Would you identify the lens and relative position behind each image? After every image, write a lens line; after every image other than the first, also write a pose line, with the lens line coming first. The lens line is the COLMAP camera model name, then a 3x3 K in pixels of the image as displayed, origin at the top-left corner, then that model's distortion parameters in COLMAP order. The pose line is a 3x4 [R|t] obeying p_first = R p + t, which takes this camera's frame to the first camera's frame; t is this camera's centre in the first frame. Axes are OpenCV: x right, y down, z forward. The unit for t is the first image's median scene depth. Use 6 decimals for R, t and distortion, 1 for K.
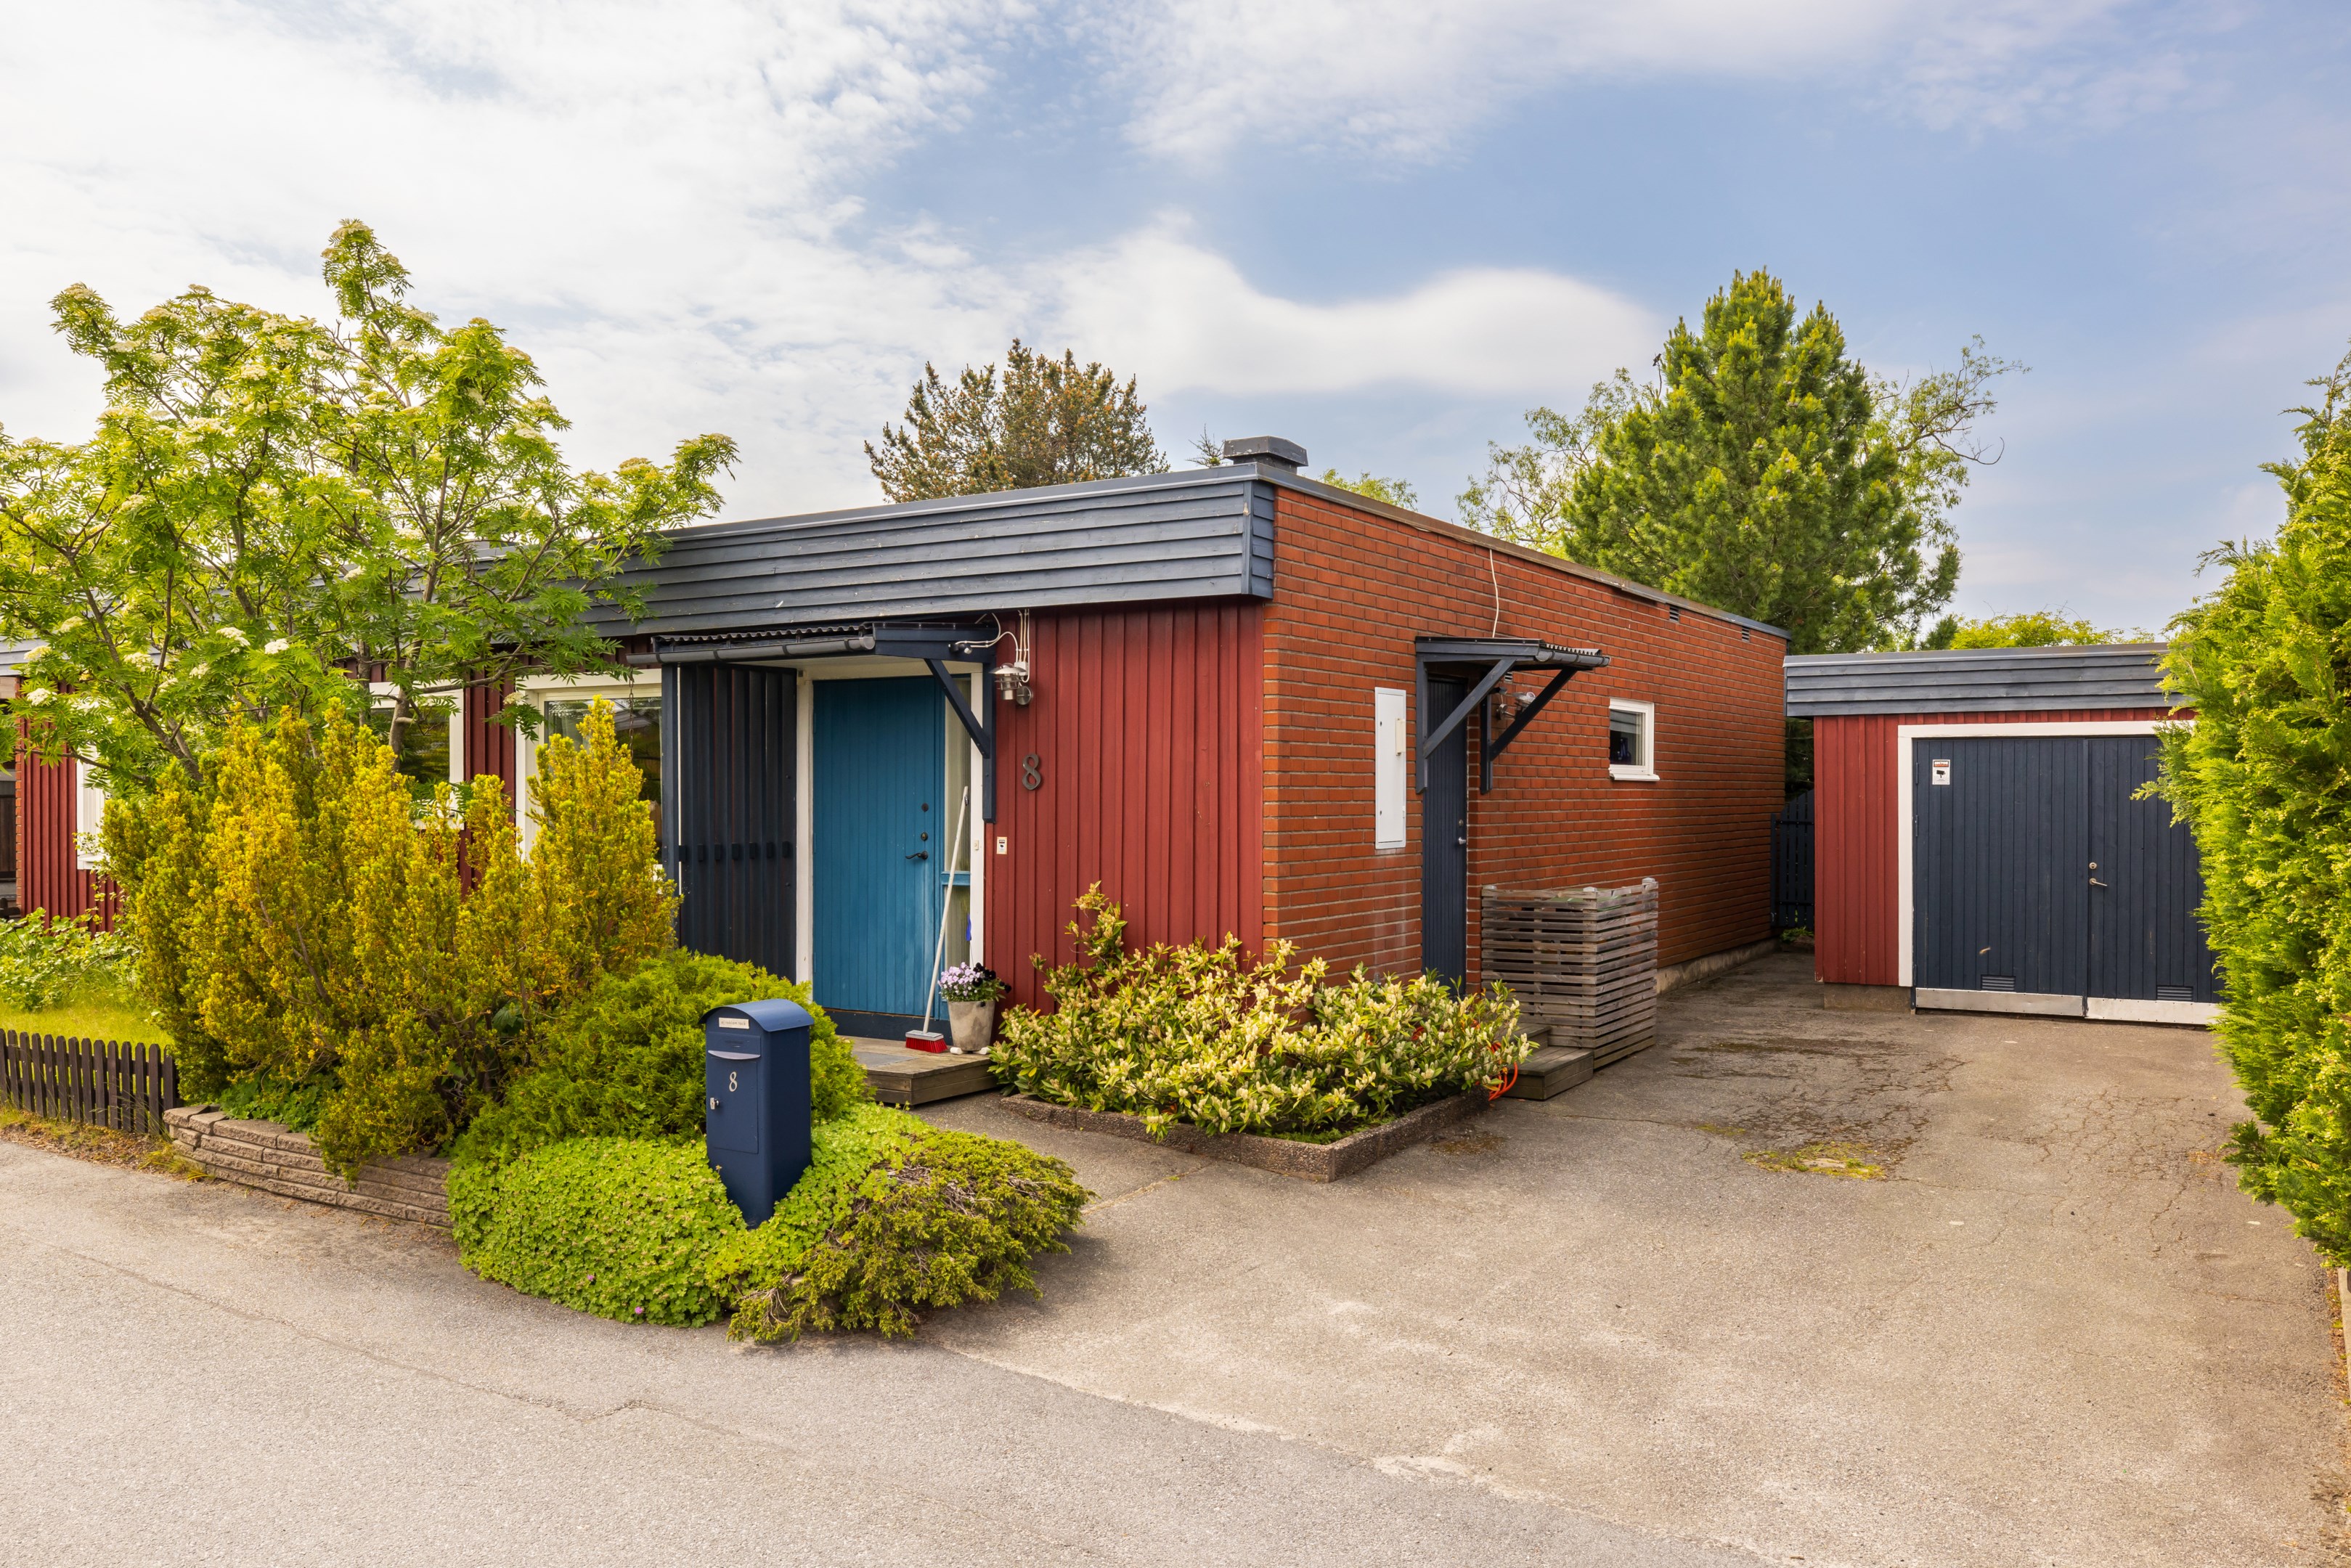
lens RADIAL K [[1773.3, 0, 1173.0], [0, 1773.3, 797.5], [0, 0, 1]] dist [0.014759, 0.001450]
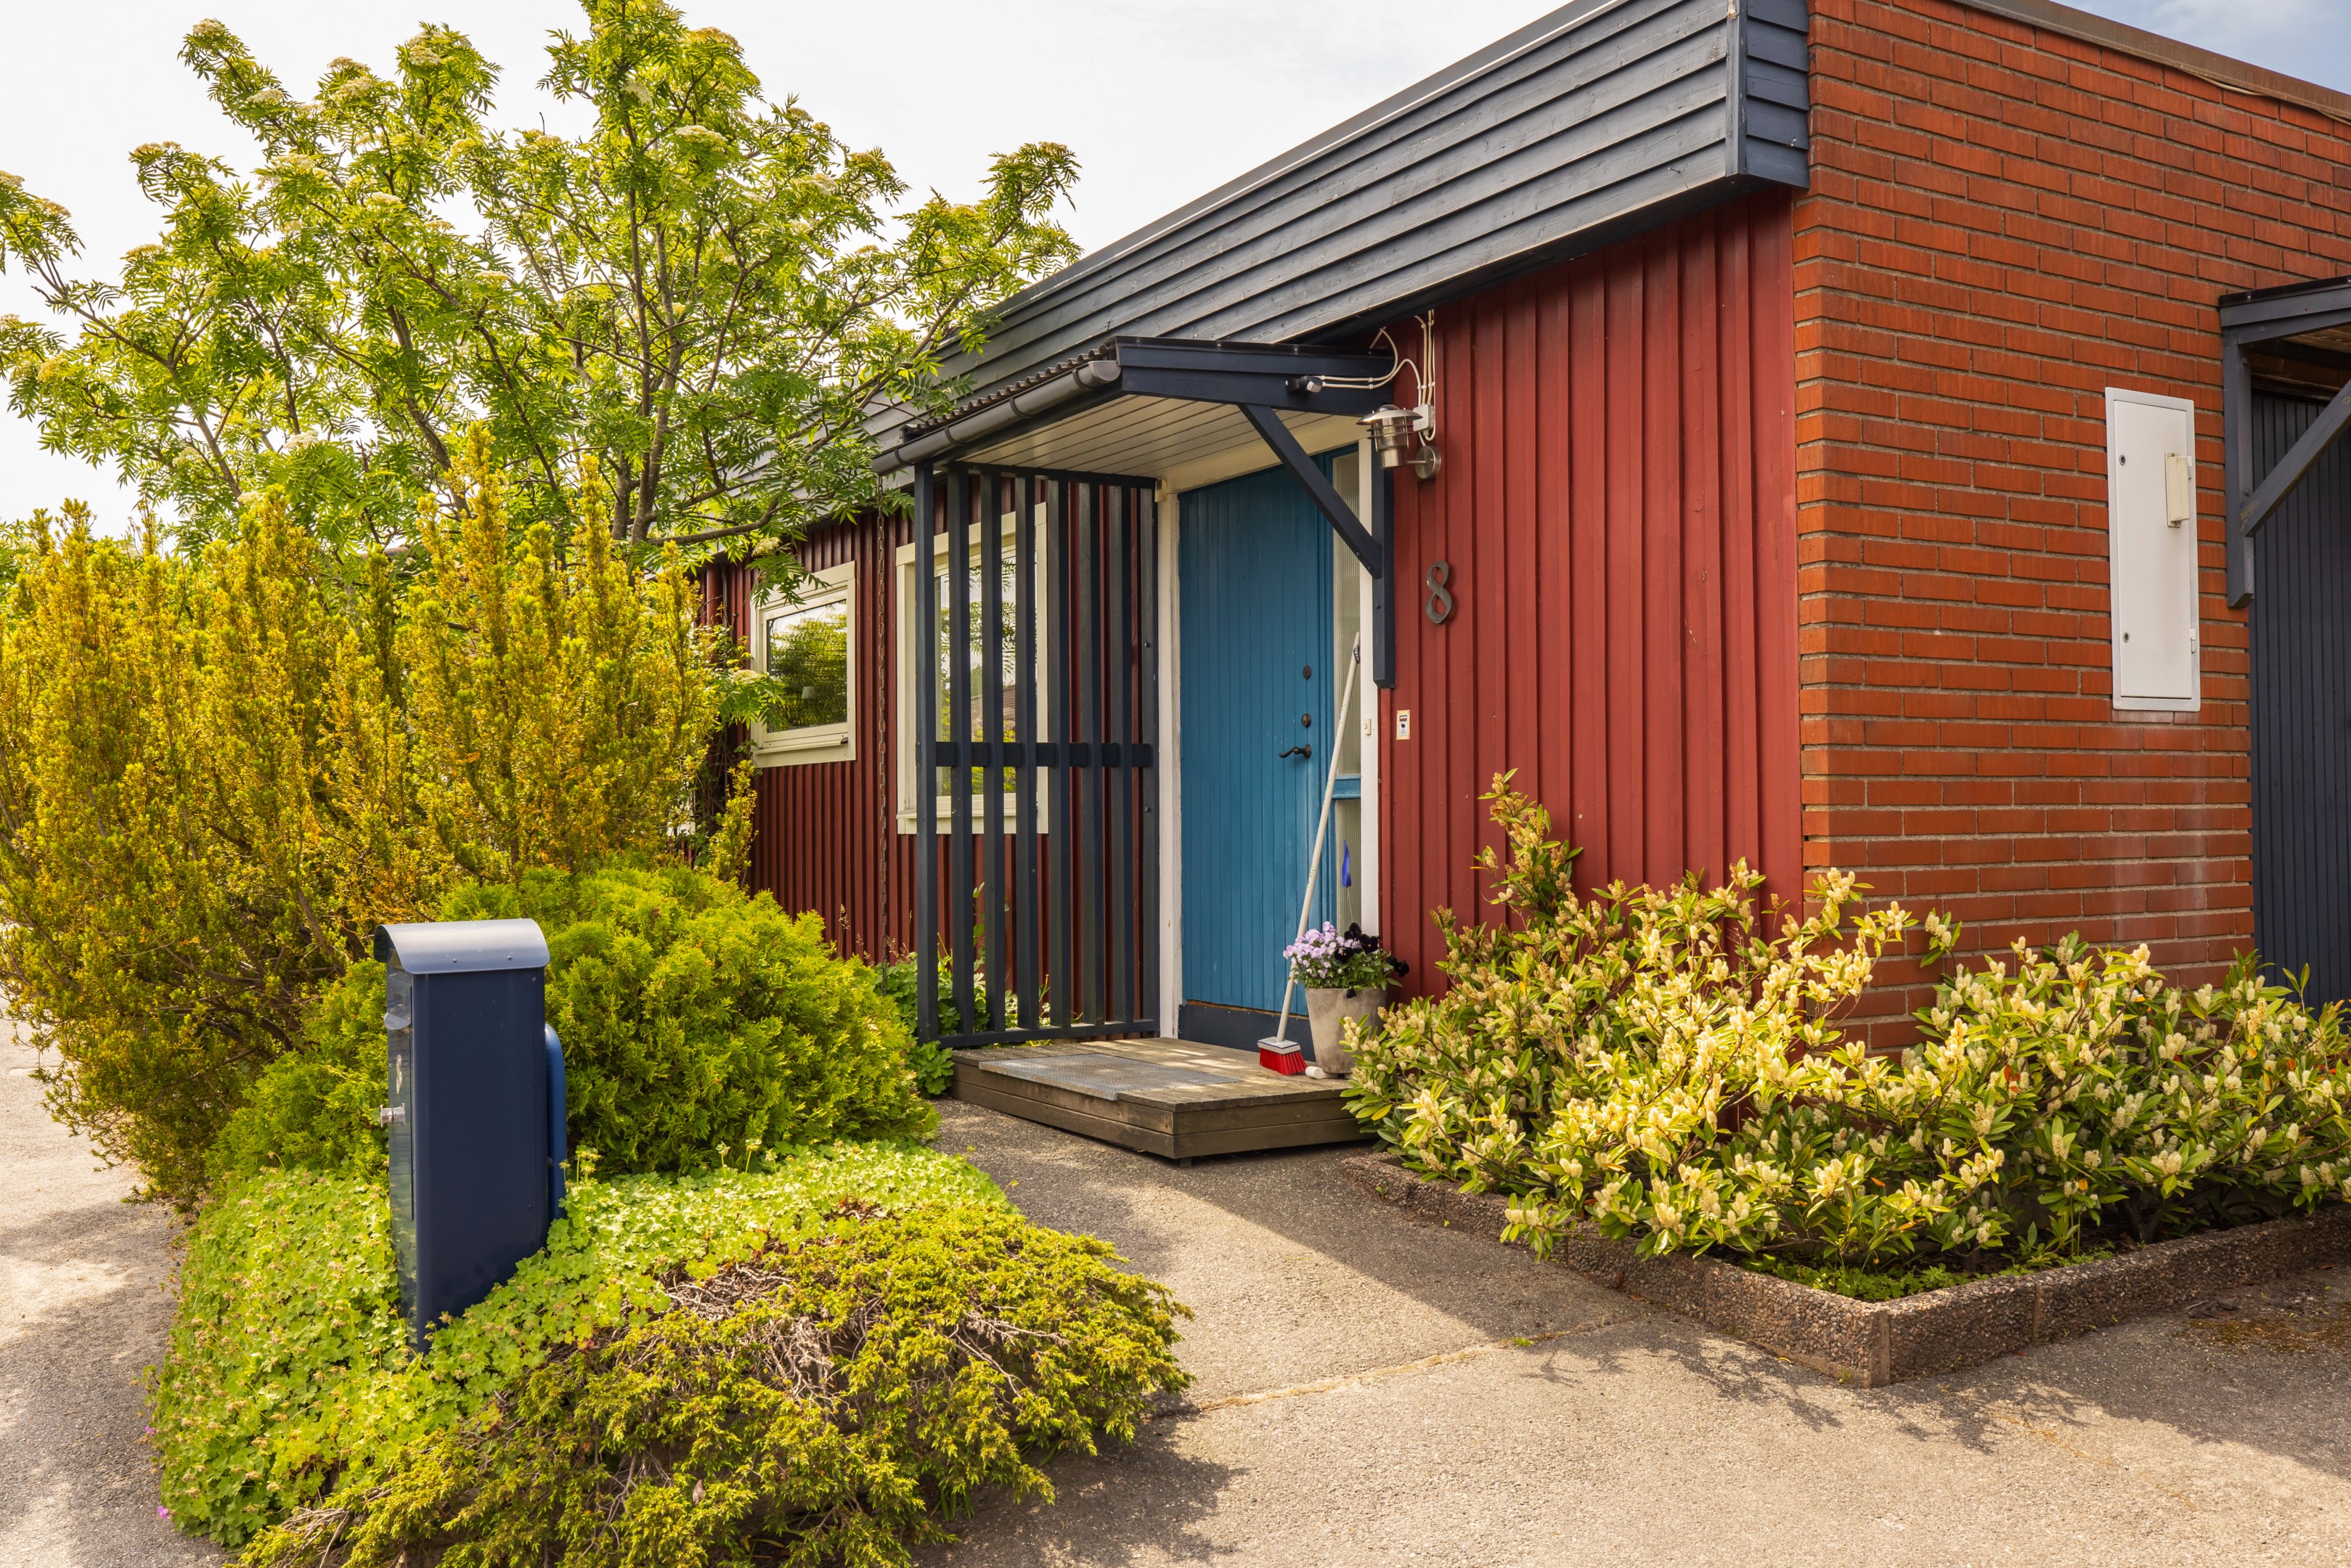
lens RADIAL K [[1990.5, 0, 1180.2], [0, 1990.5, 770.1], [0, 0, 1]] dist [-0.003928, 0.025108]
pose [[0.888968, -0.022487, -0.457416, 0.145955], [0.011398, 0.999571, -0.026987, 0.062269], [0.457827, 0.018777, 0.888843, 0.406527]]
